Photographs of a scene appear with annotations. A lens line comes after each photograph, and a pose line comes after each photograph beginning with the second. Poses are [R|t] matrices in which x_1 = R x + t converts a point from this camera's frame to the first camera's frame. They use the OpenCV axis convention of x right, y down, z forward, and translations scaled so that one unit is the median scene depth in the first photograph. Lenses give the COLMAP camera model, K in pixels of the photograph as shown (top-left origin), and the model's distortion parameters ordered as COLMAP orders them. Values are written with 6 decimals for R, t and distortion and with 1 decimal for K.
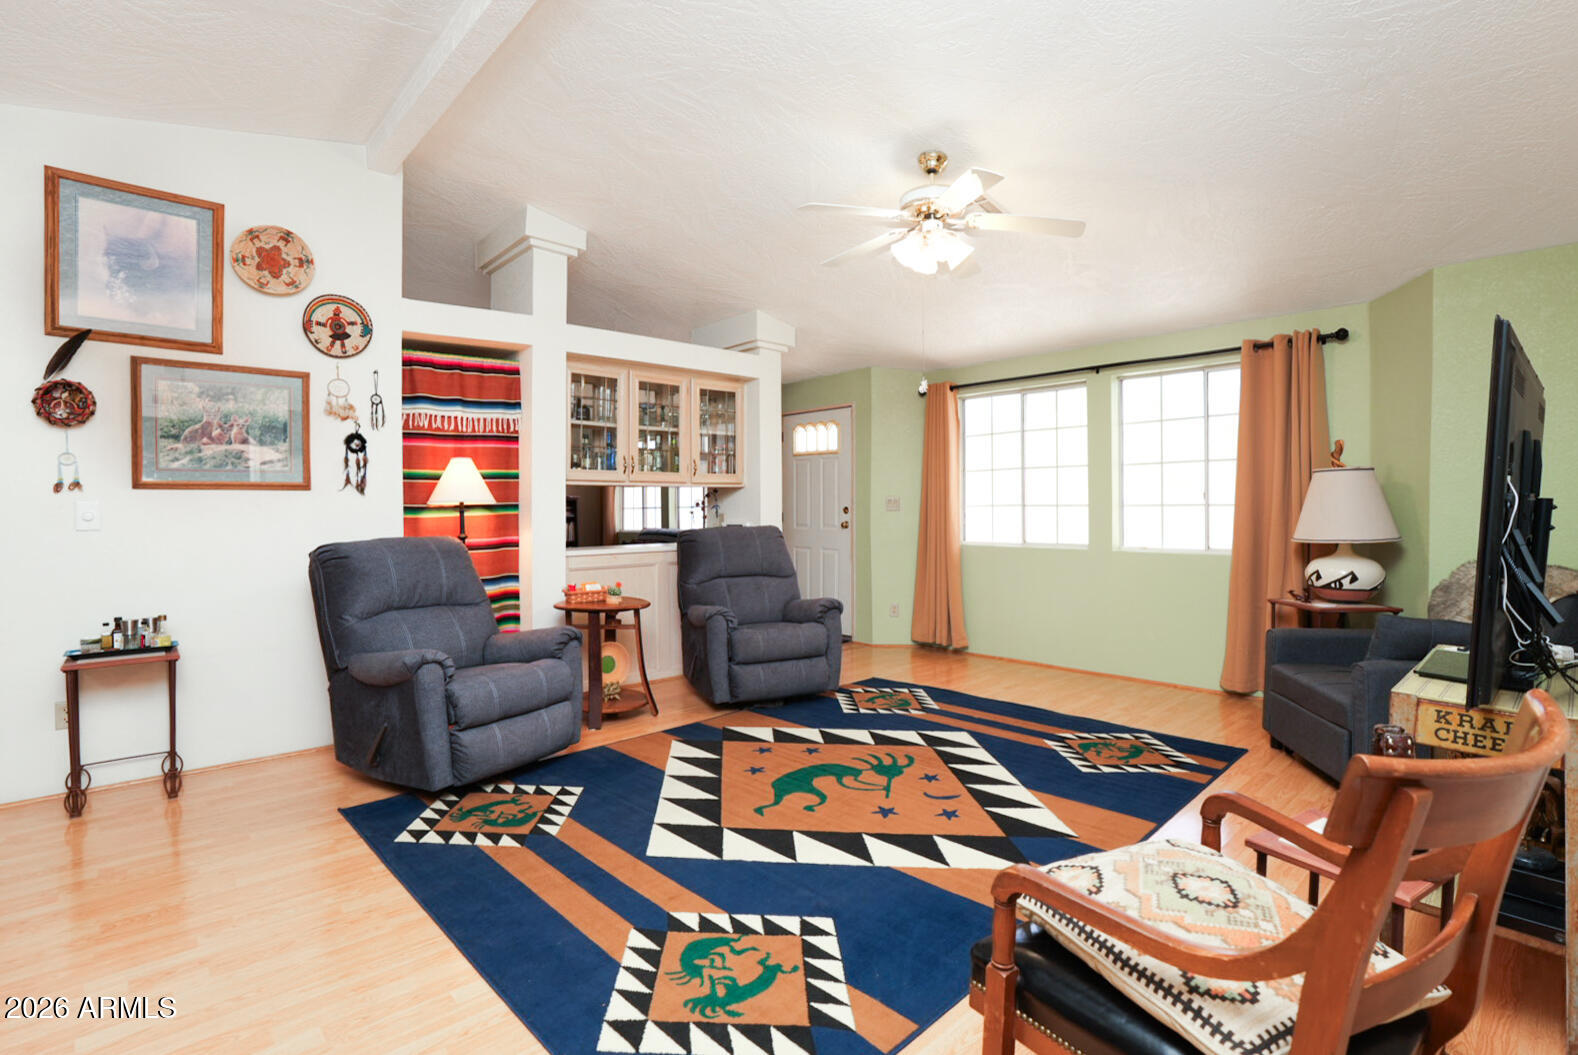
lens RADIAL K [[737.8, 0, 797.6], [0, 737.8, 531.3], [0, 0, 1]] dist [-0.047518, 0.000701]
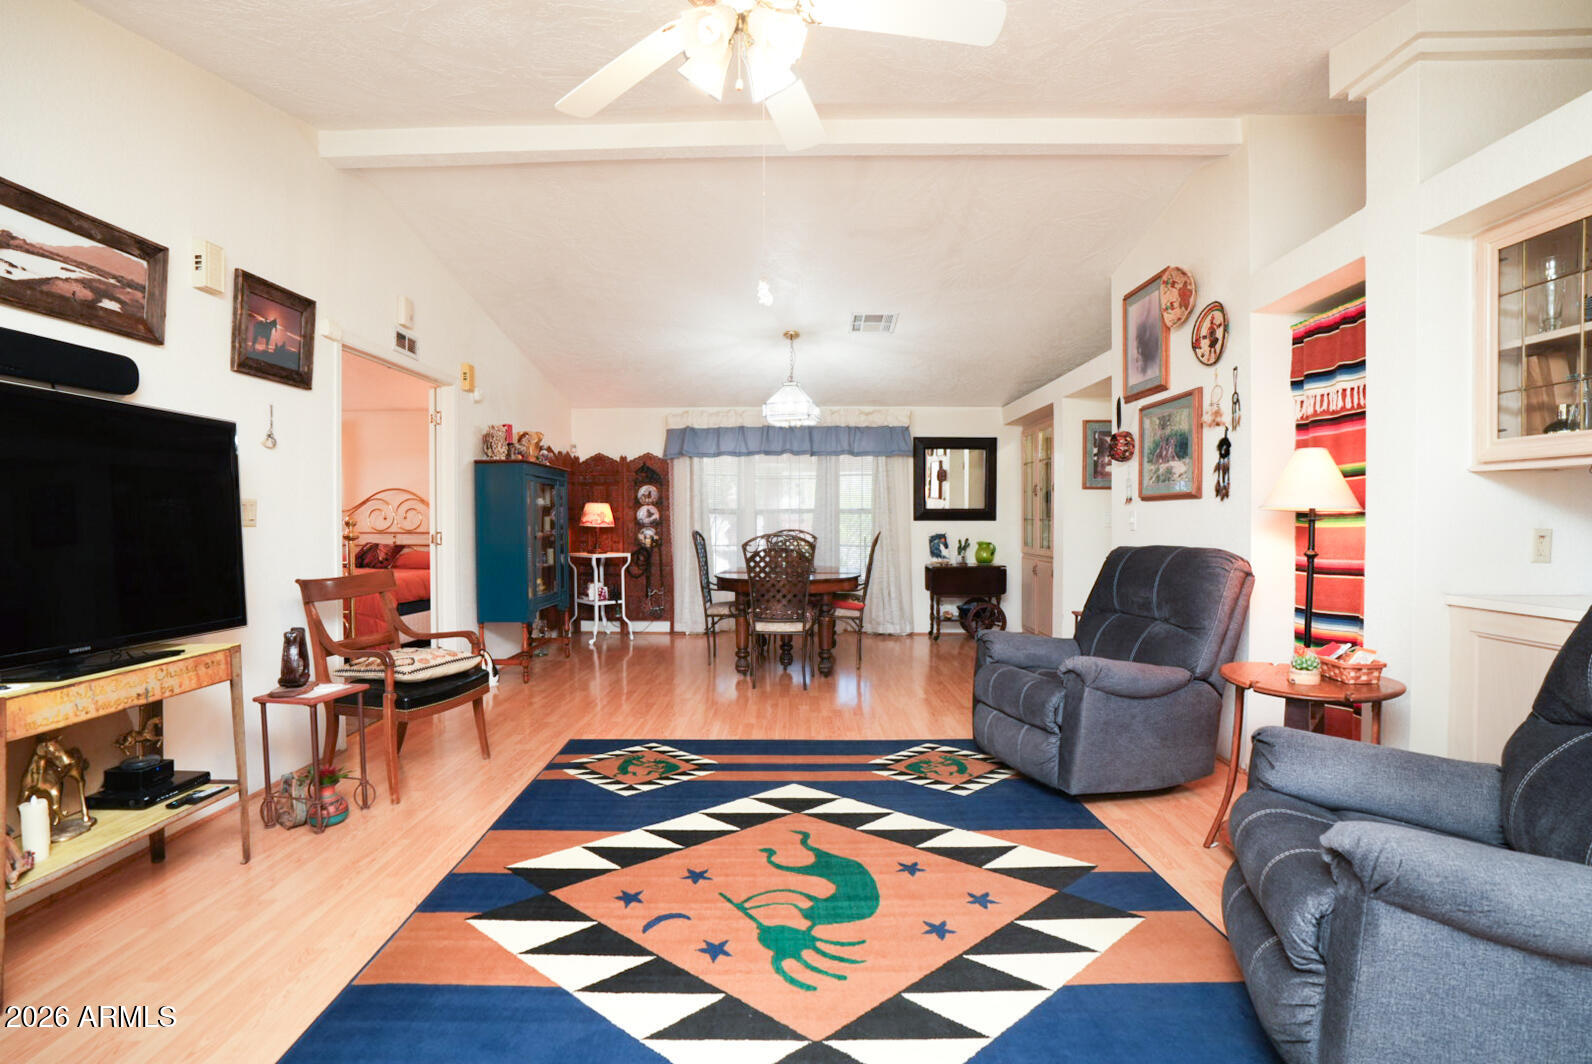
lens RADIAL K [[744.3, 0, 796.7], [0, 744.3, 530.2], [0, 0, 1]] dist [-0.047518, 0.000701]
pose [[-0.684917, 0.014146, -0.728483, 0.664370], [-0.010755, 0.999506, 0.029521, -0.046995], [0.728541, 0.028054, -0.684427, 1.673988]]
